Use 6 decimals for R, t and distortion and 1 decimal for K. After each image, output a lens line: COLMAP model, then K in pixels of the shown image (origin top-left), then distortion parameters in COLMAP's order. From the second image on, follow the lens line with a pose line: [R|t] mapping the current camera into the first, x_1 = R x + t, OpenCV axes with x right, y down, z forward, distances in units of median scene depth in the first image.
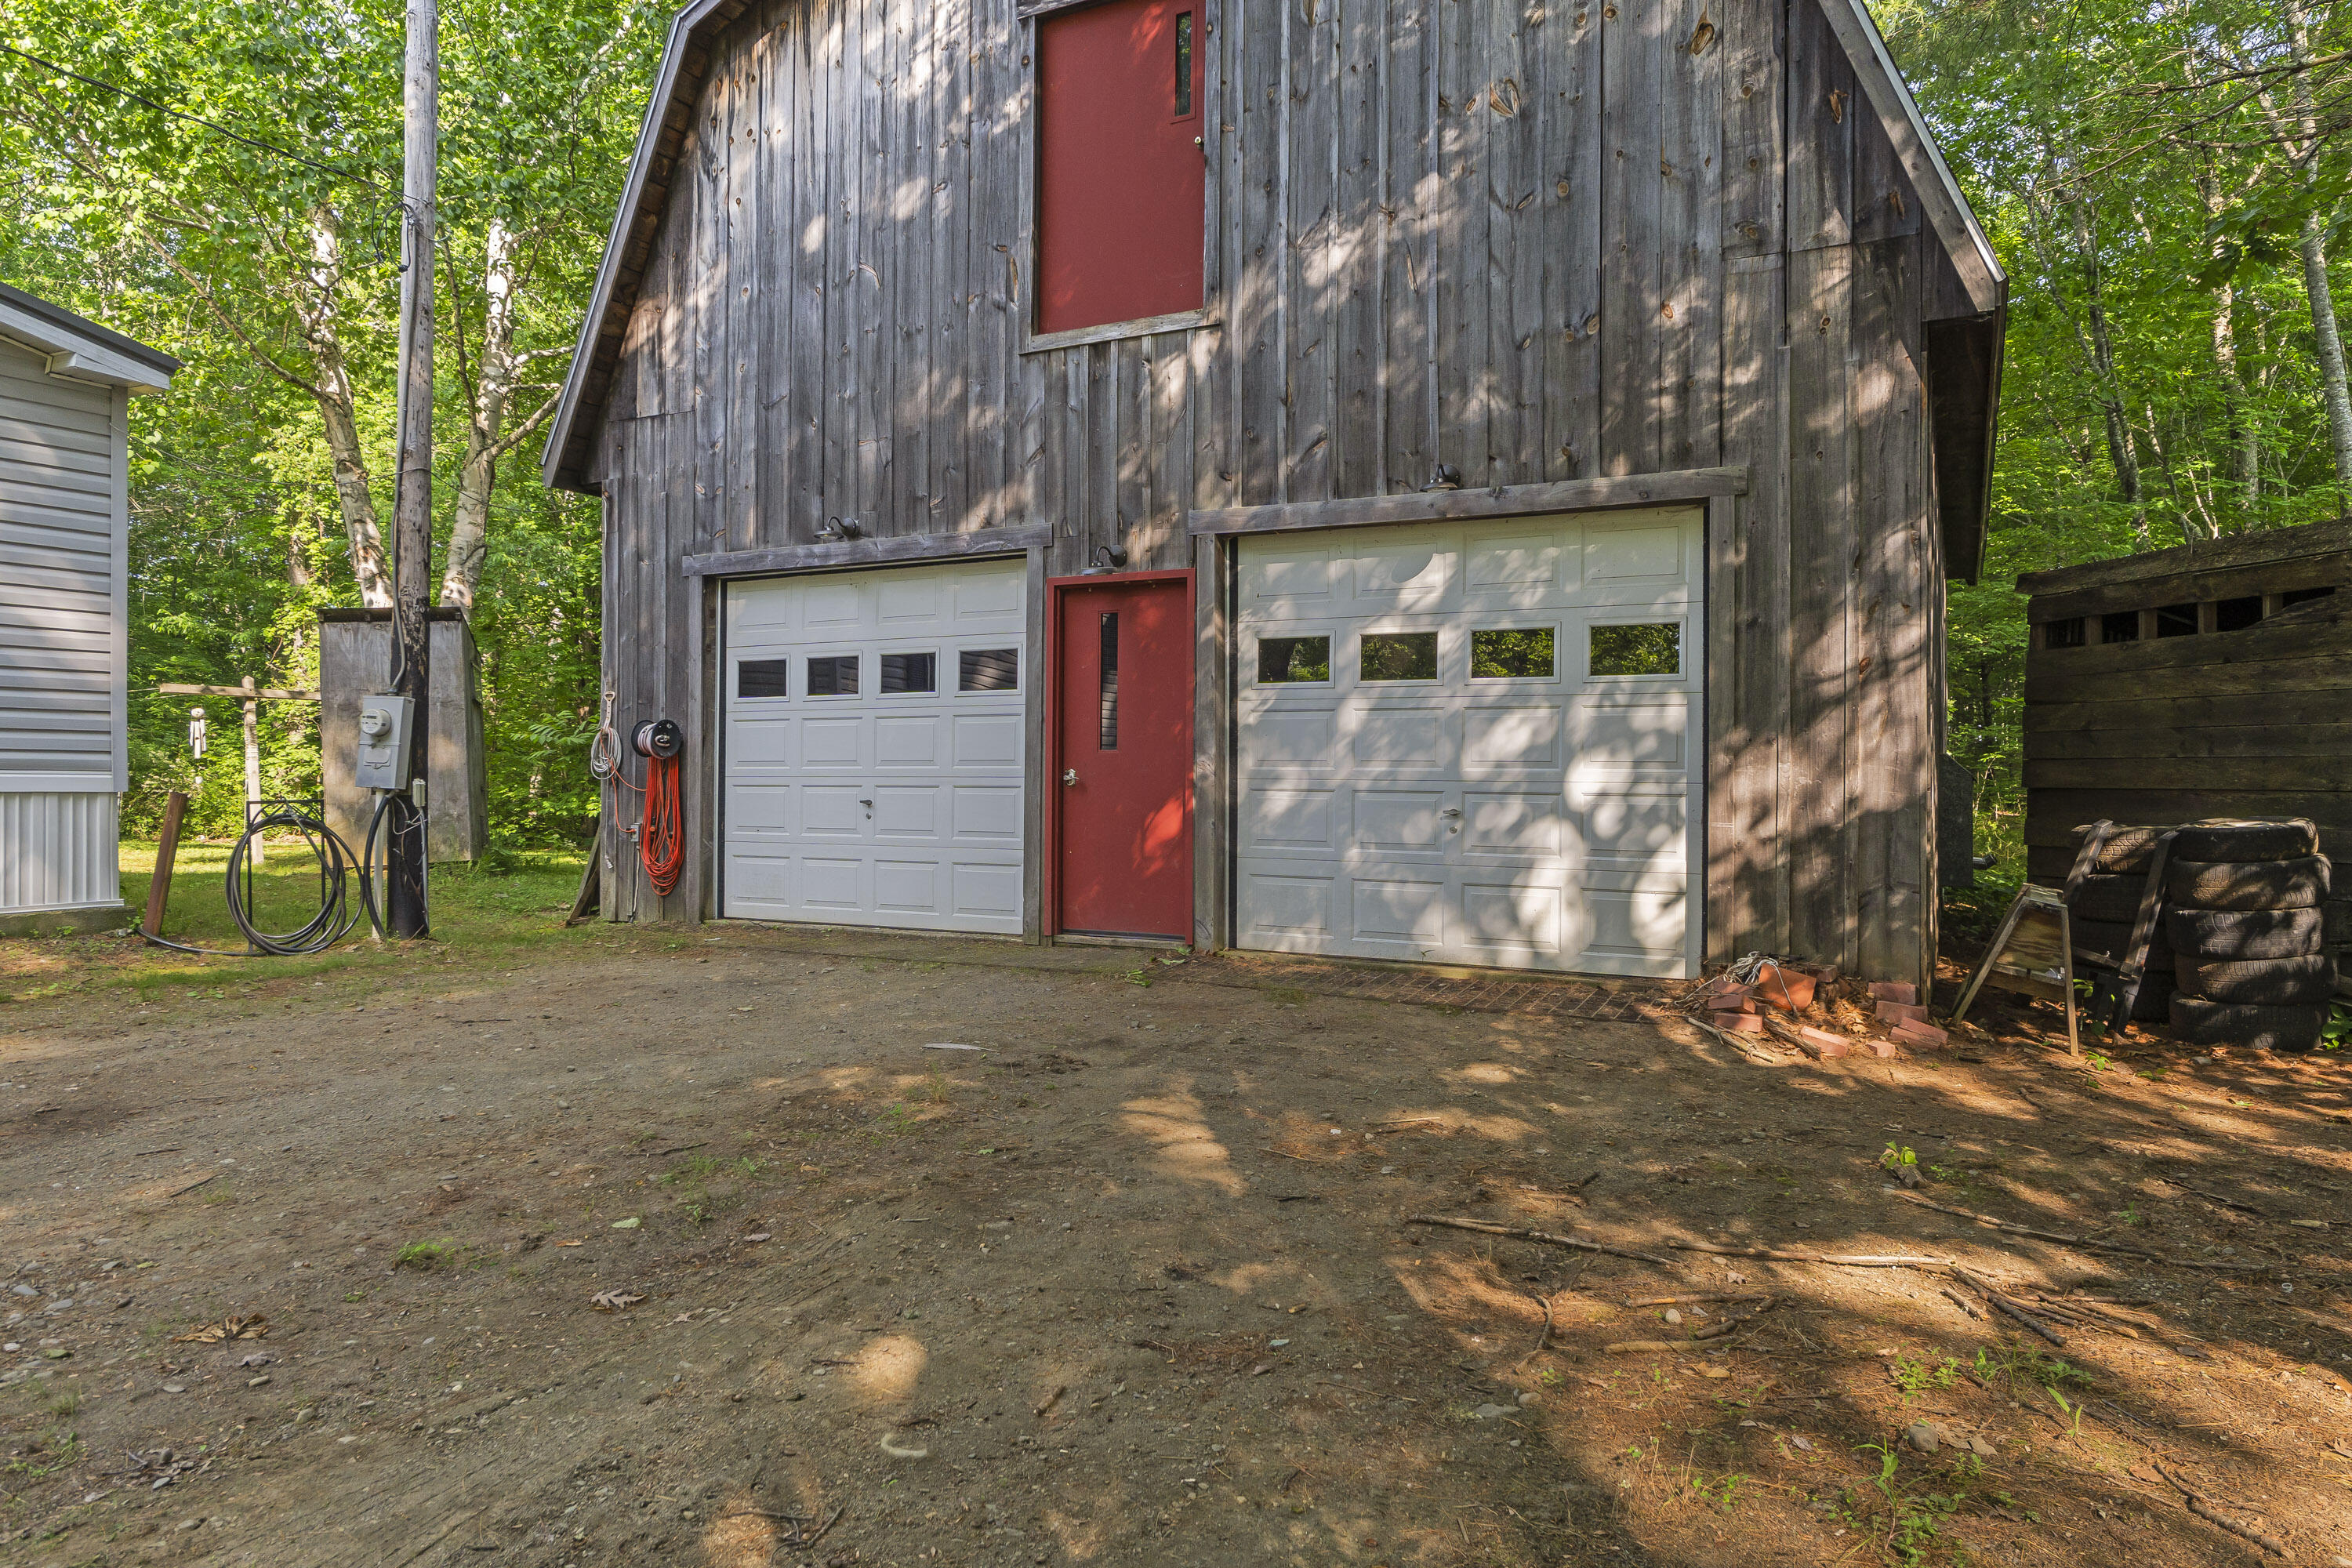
lens RADIAL K [[1490.3, 0, 1176.0], [0, 1490.3, 784.0], [0, 0, 1]] dist [-0.004393, -0.000681]
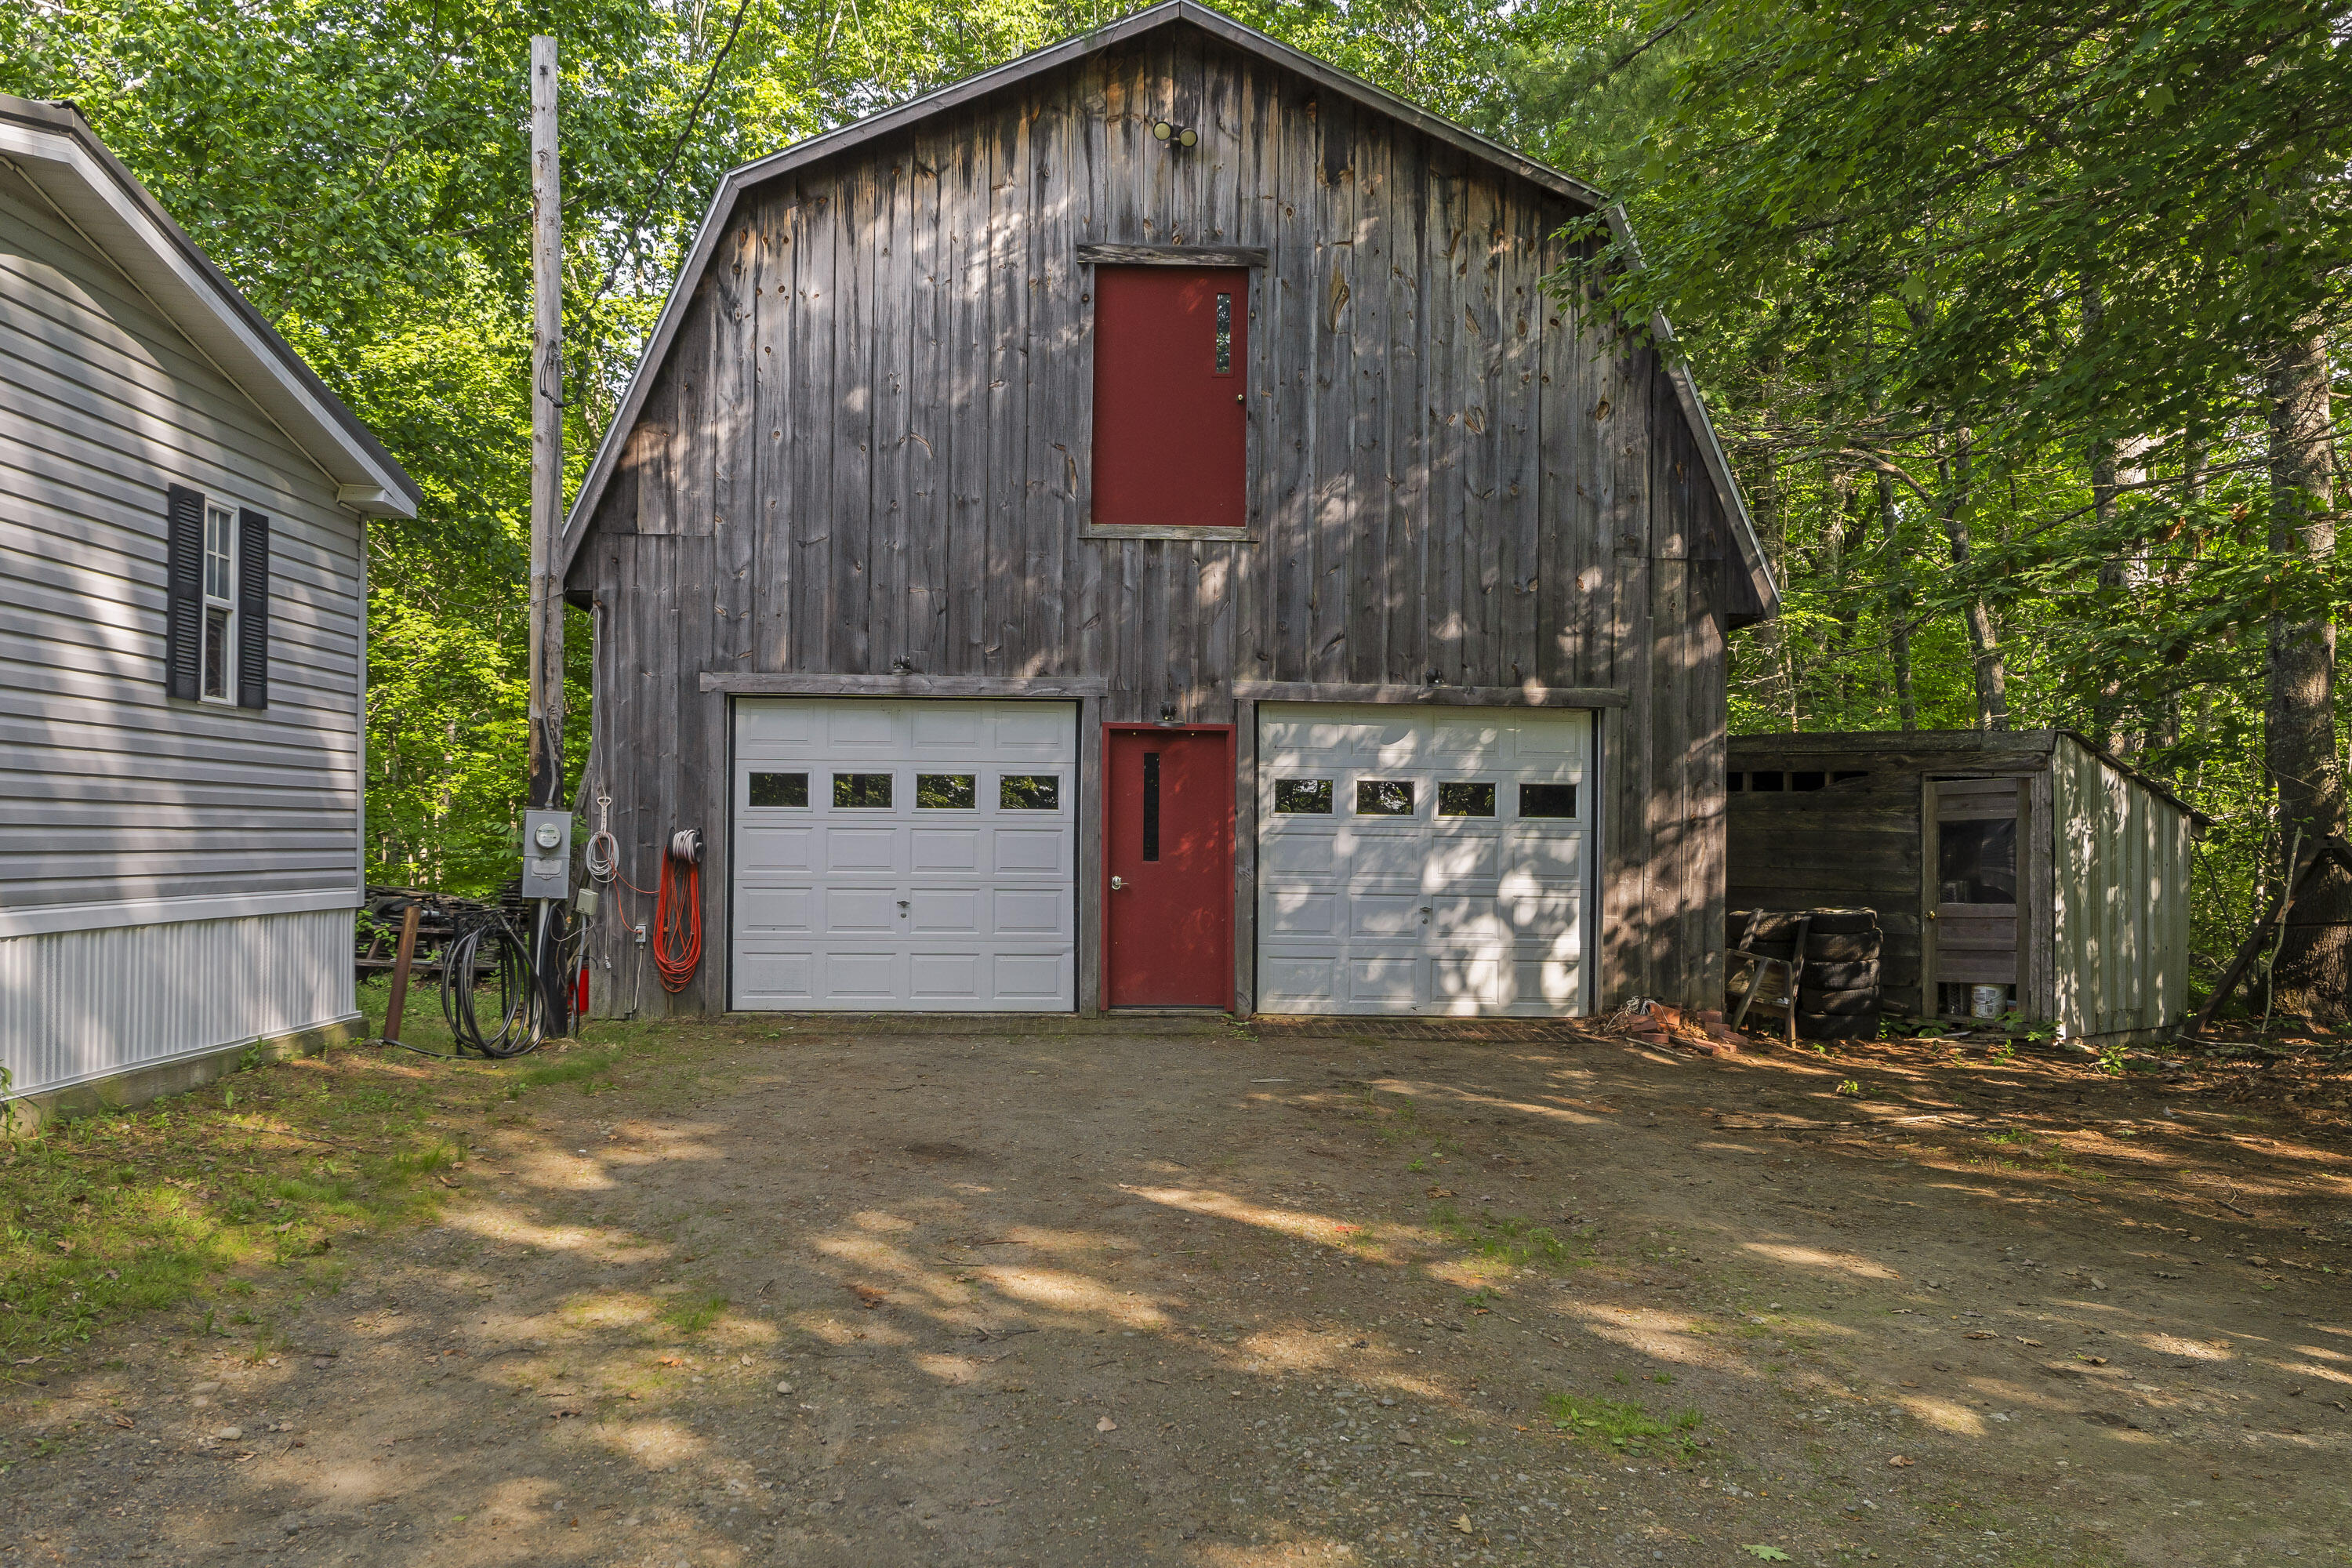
lens RADIAL K [[1859.4, 0, 1167.8], [0, 1859.4, 854.8], [0, 0, 1]] dist [-0.007998, 0.000989]
pose [[0.861258, -0.000183, 0.508167, -0.813239], [-0.006067, 0.999925, 0.010644, -0.044295], [-0.508131, -0.012250, 0.861193, -0.353725]]
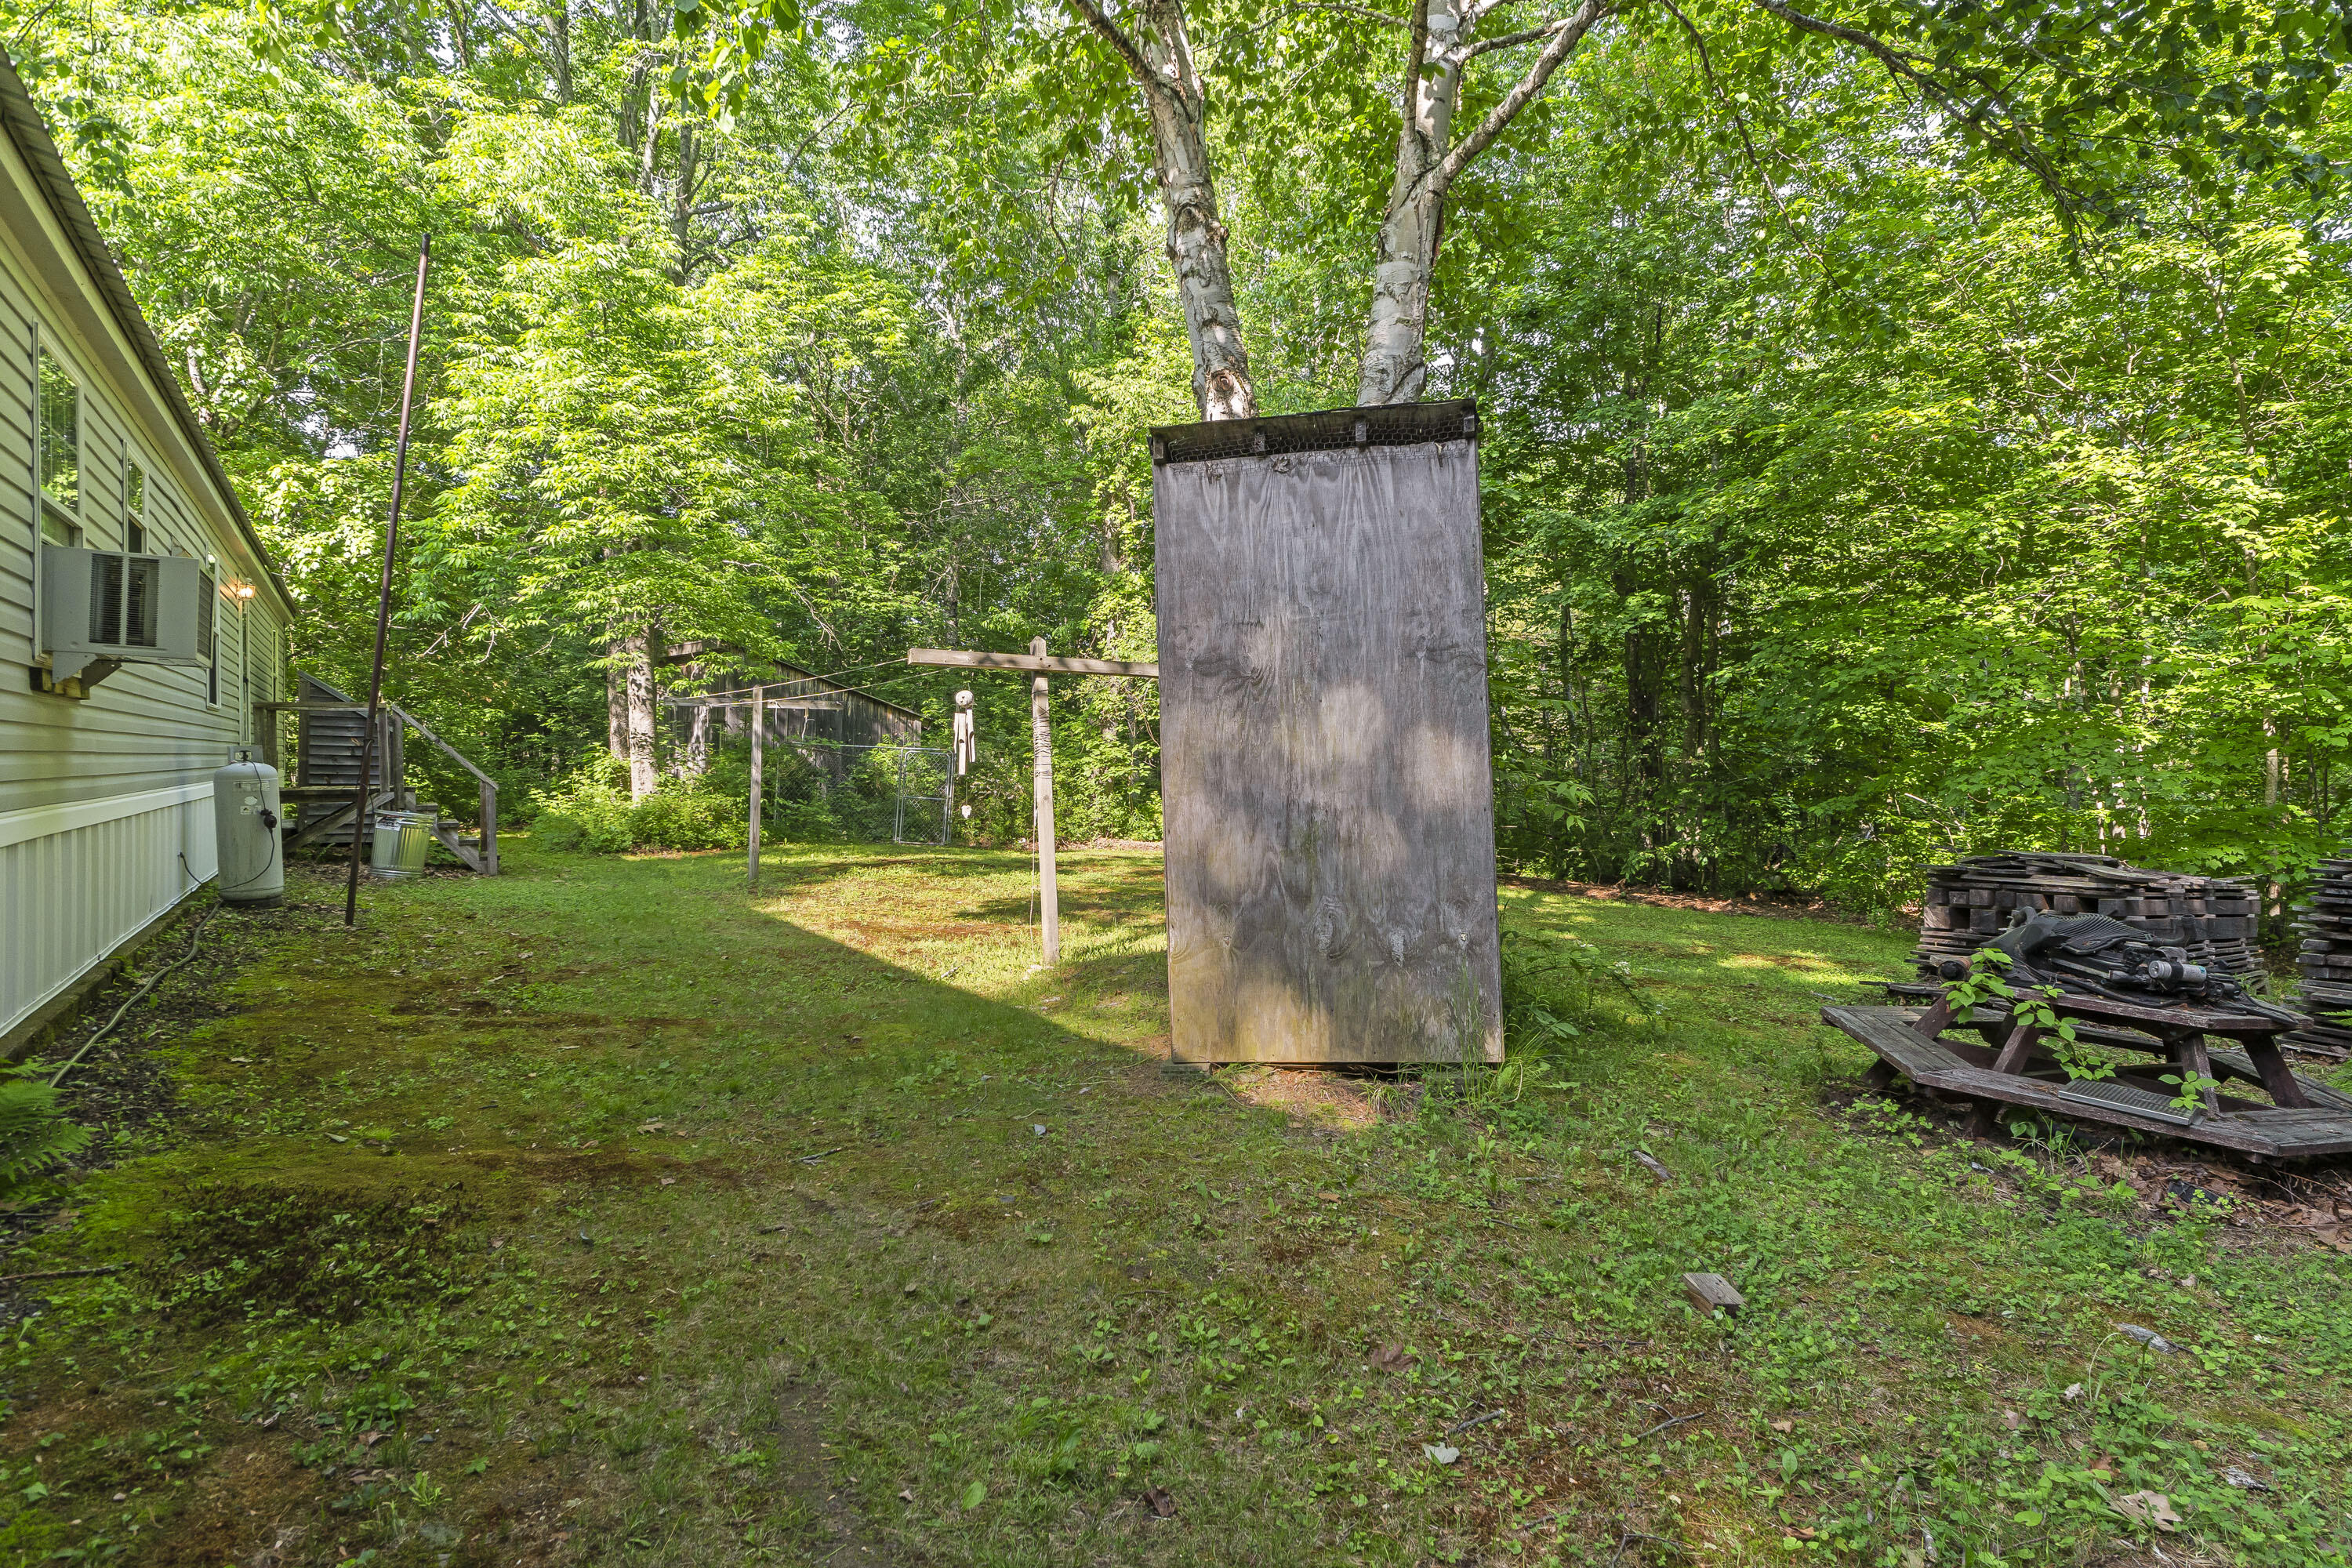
lens RADIAL K [[1262.1, 0, 1176.0], [0, 1262.1, 784.0], [0, 0, 1]] dist [-0.001139, -0.000212]
pose [[0.886394, 0.008915, -0.462845, -0.616456], [-0.003881, 0.999923, 0.011826, -0.034220], [0.462915, -0.008686, 0.886360, 1.044537]]
